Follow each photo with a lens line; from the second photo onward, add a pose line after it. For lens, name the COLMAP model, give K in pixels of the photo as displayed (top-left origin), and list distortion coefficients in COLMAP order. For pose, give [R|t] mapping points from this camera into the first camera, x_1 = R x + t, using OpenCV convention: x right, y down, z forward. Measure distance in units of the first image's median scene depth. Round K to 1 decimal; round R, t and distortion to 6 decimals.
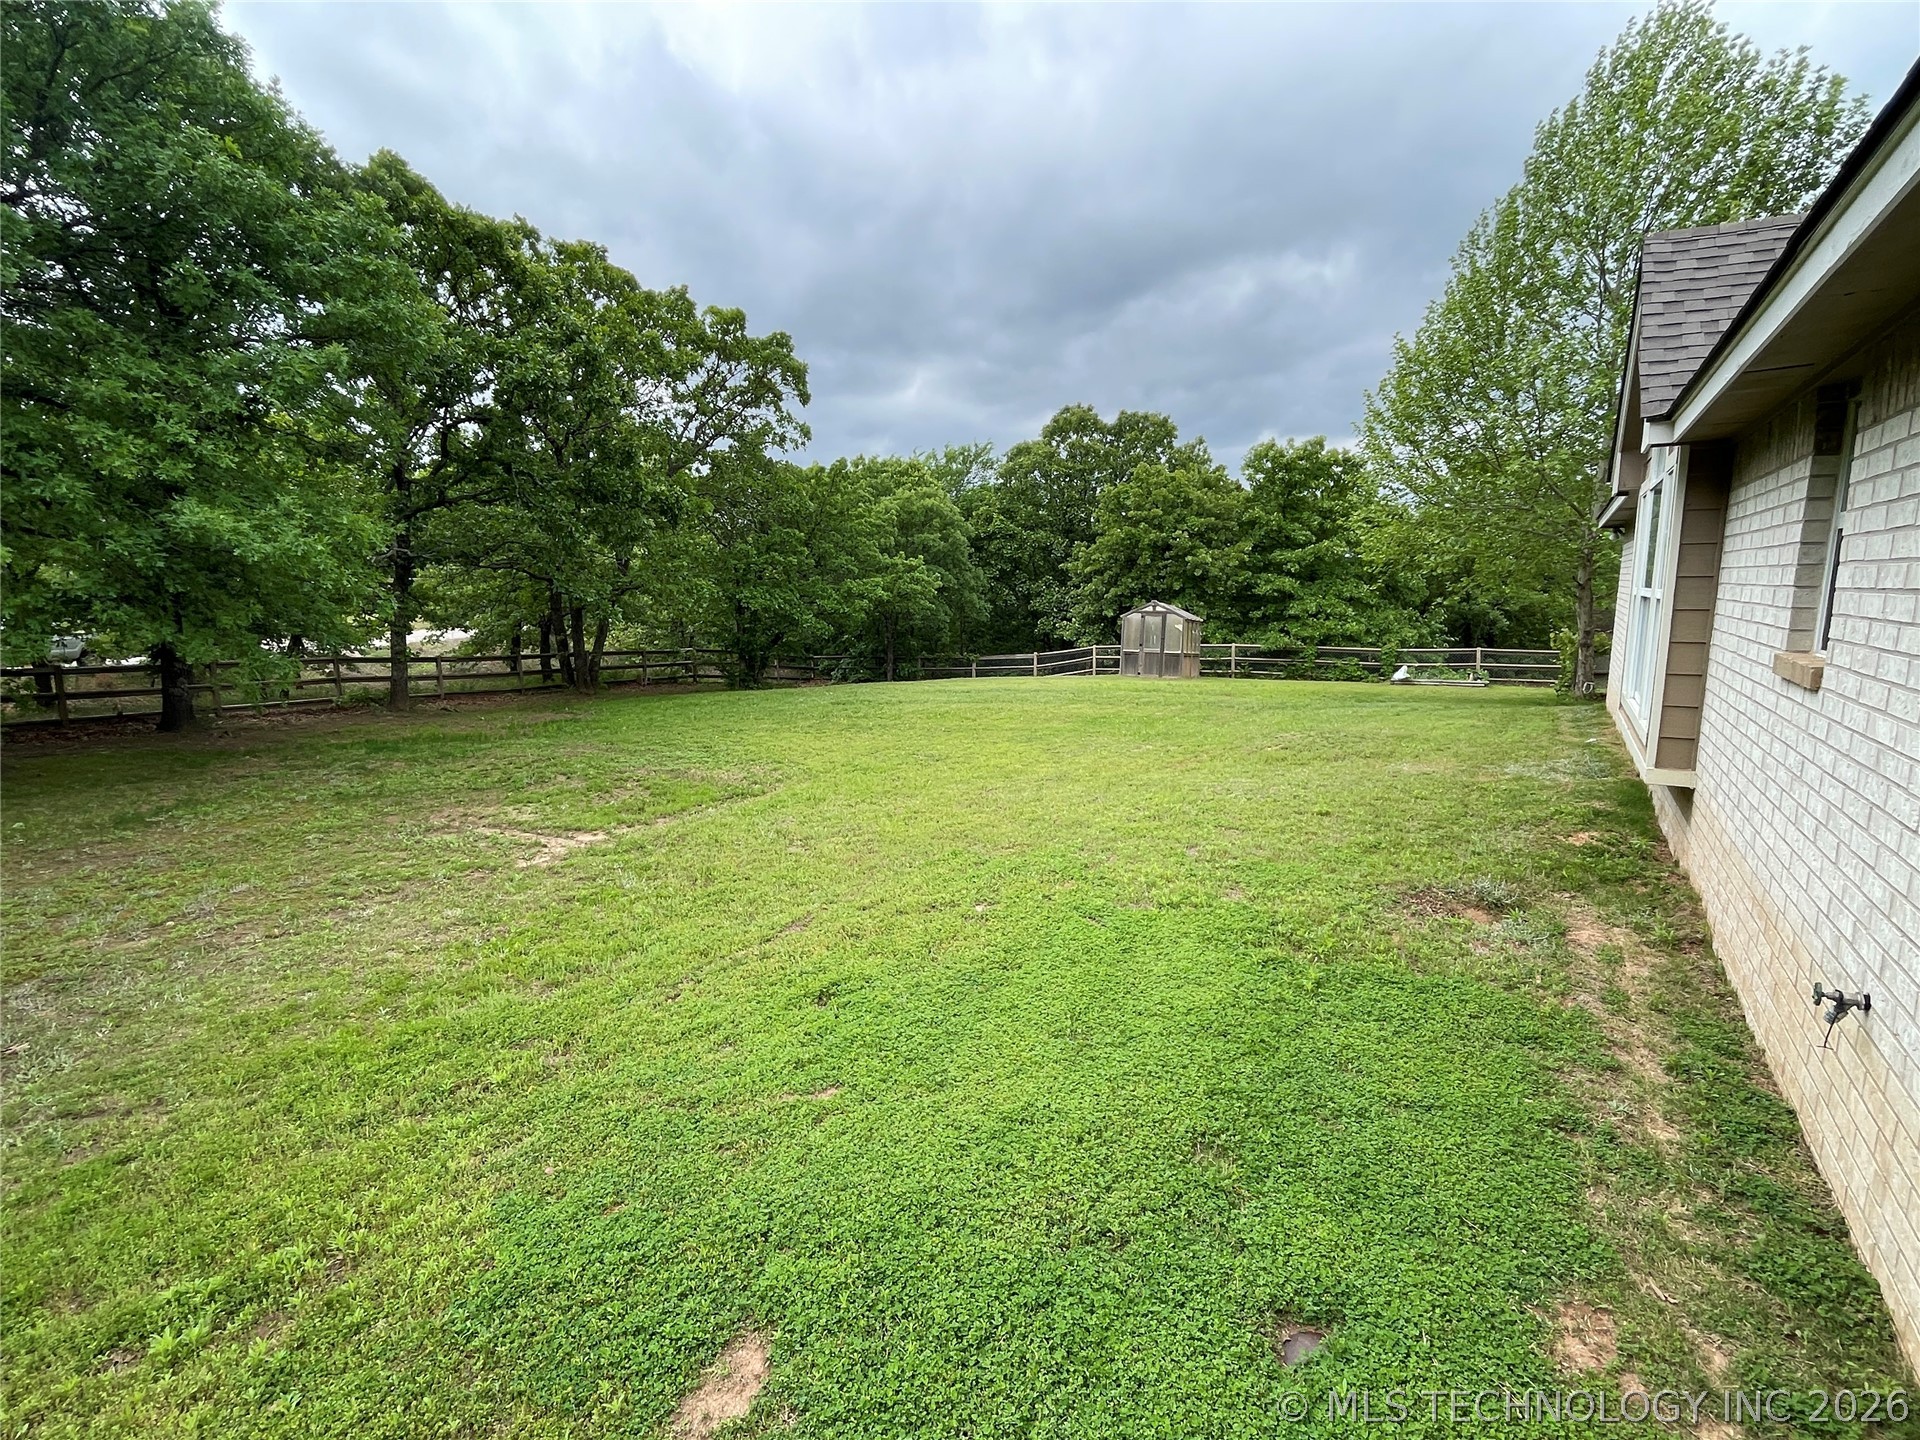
lens RADIAL K [[924.9, 0, 968.5], [0, 924.9, 740.4], [0, 0, 1]] dist [-0.005405, 0.001589]
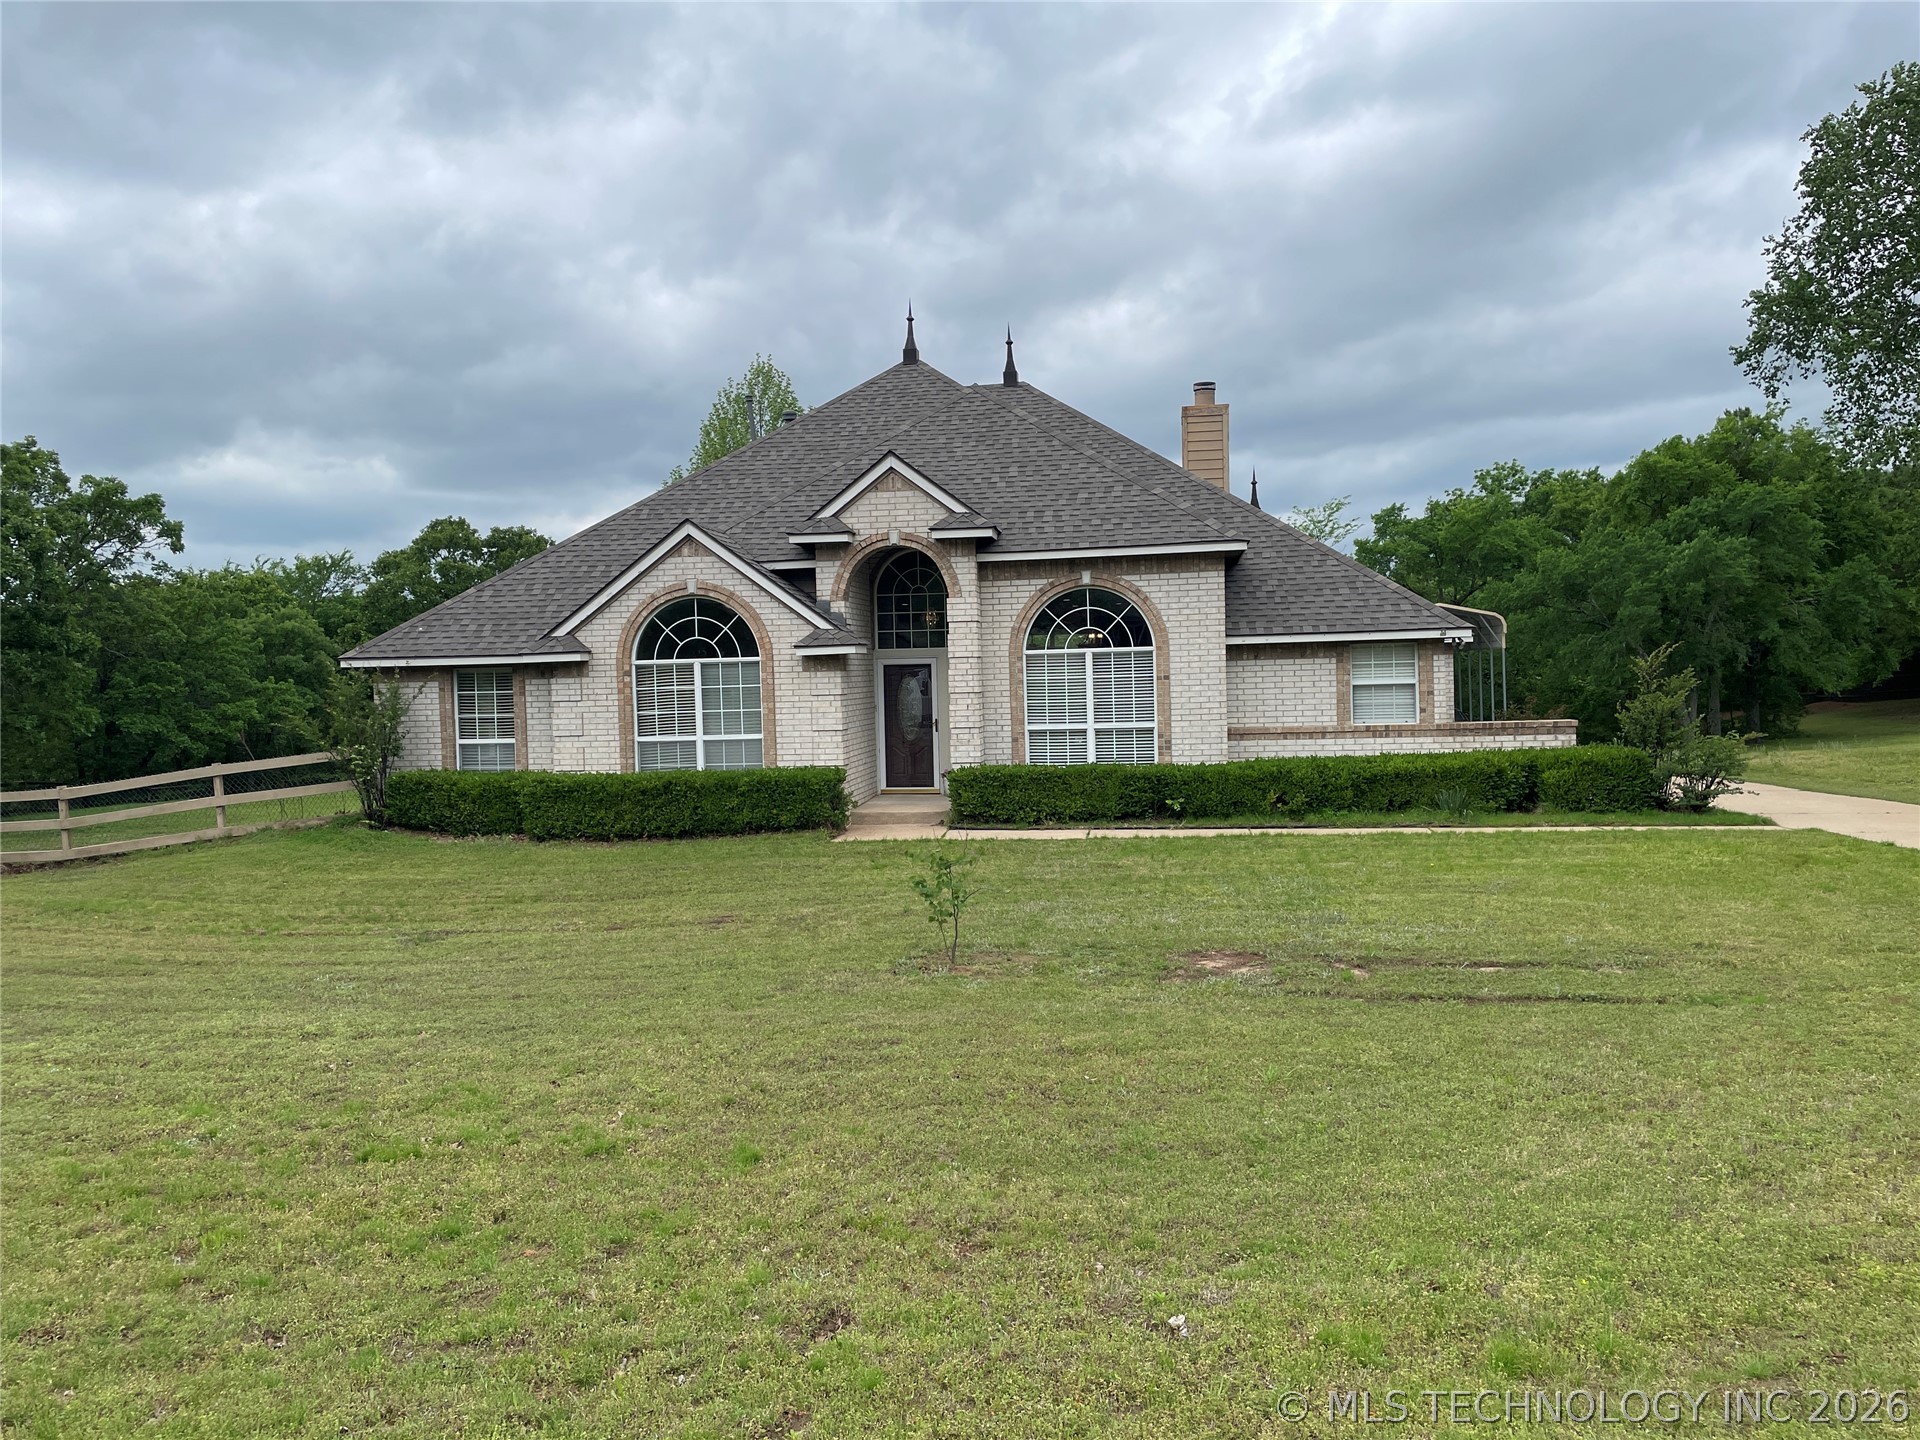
lens RADIAL K [[1509.7, 0, 949.2], [0, 1509.7, 710.8], [0, 0, 1]] dist [0.039094, -0.040567]
pose [[0.920625, -0.040433, 0.388349, -0.027447], [0.099714, 0.985989, -0.133729, 0.126073], [-0.377501, 0.161838, 0.911757, -0.755470]]
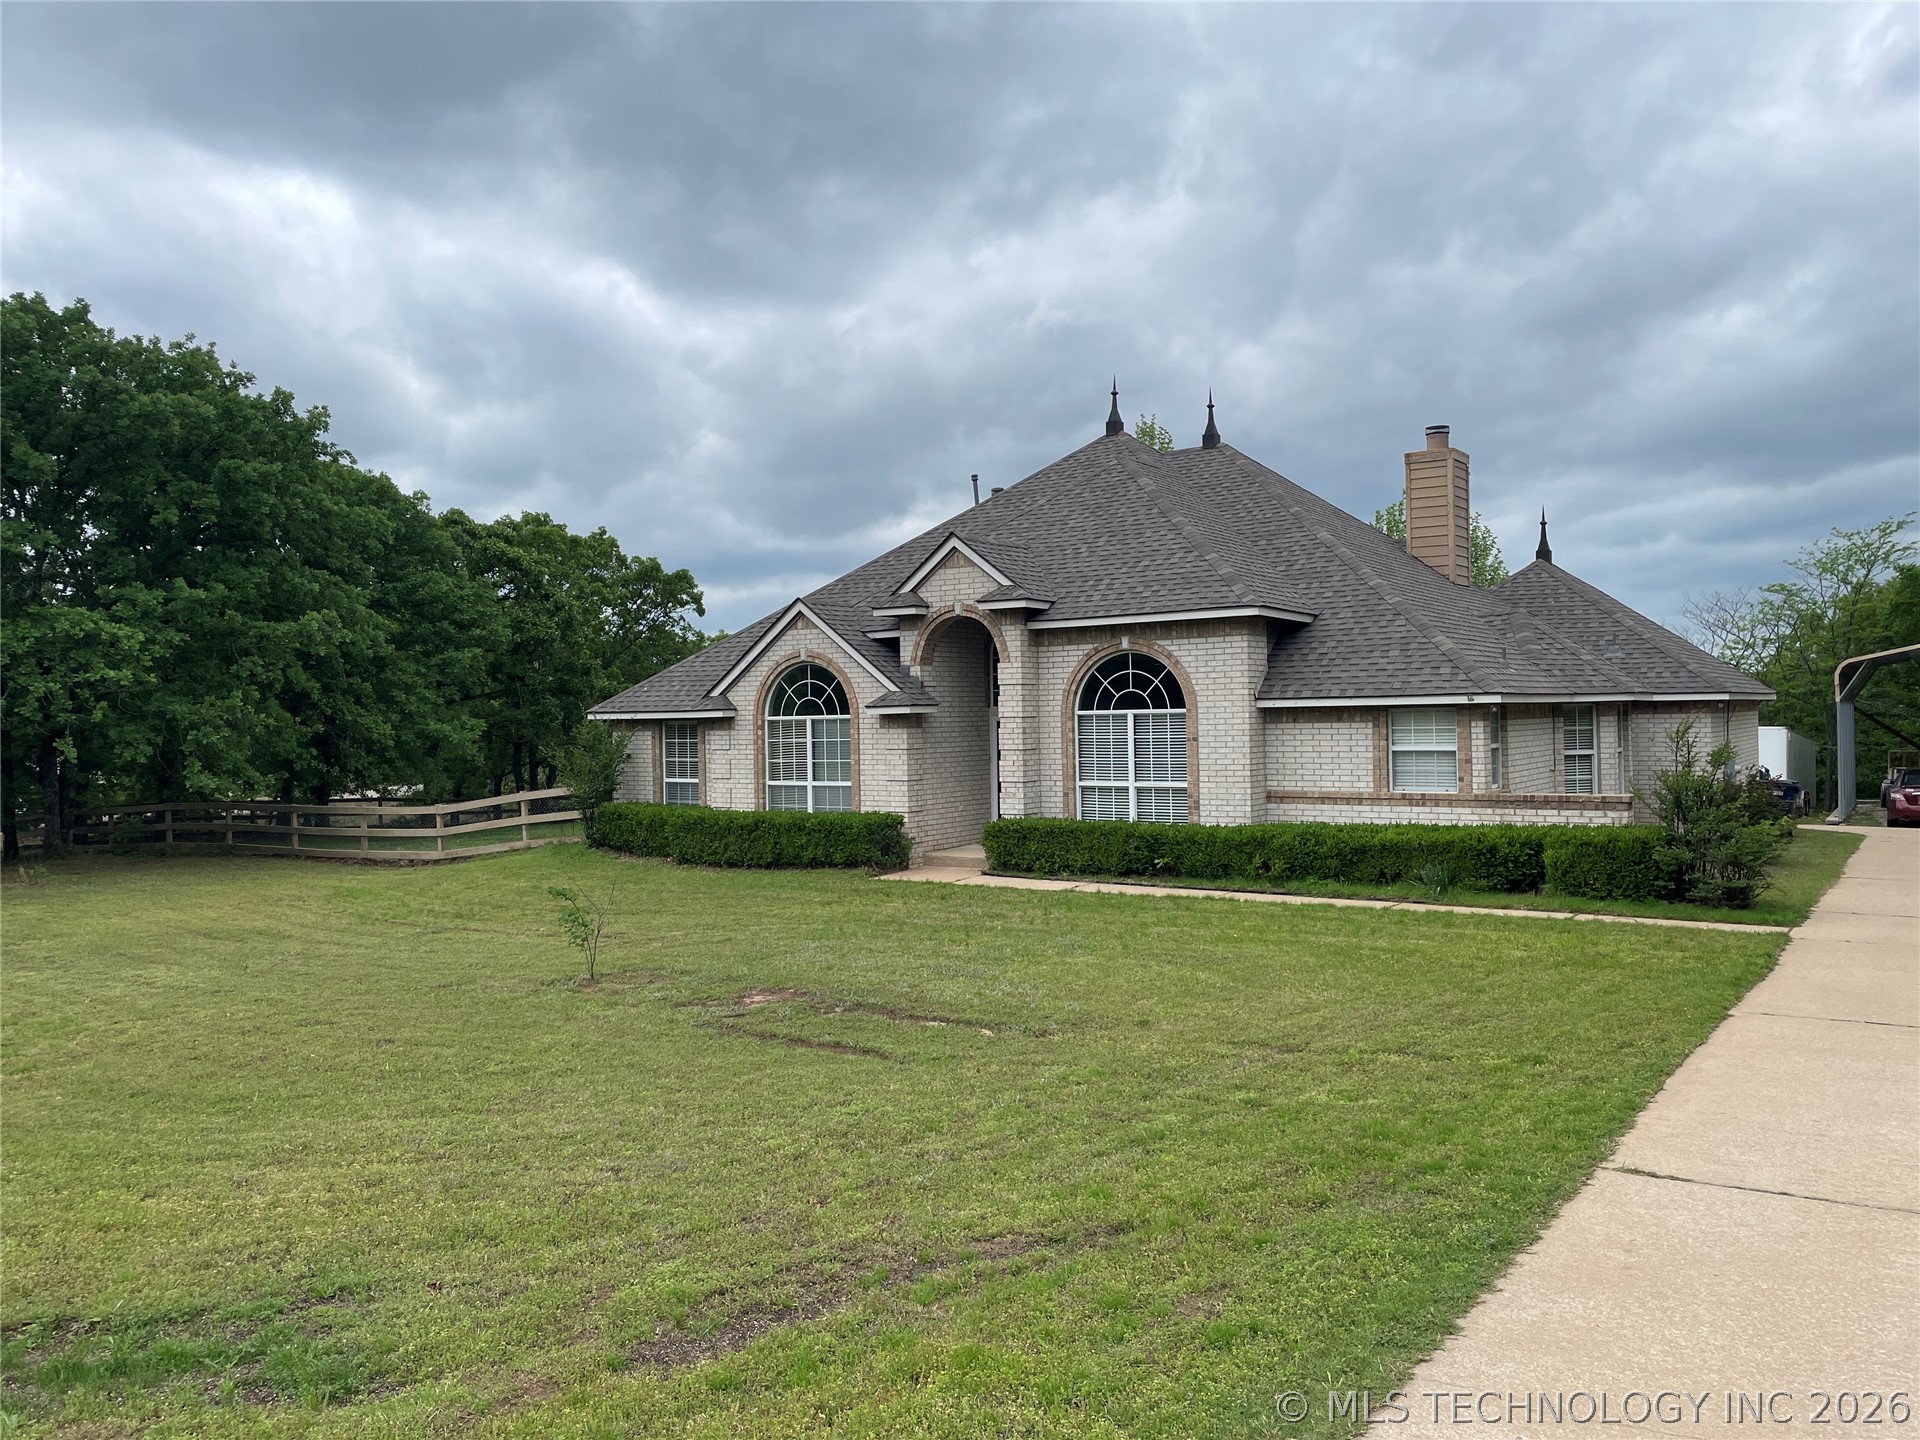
lens RADIAL K [[1453.1, 0, 956.2], [0, 1453.1, 705.6], [0, 0, 1]] dist [0.070329, -0.062578]
pose [[0.998186, -0.023334, -0.055494, 0.235174], [0.012835, 0.983118, -0.182521, 0.135464], [0.058816, 0.181478, 0.981635, -0.838358]]
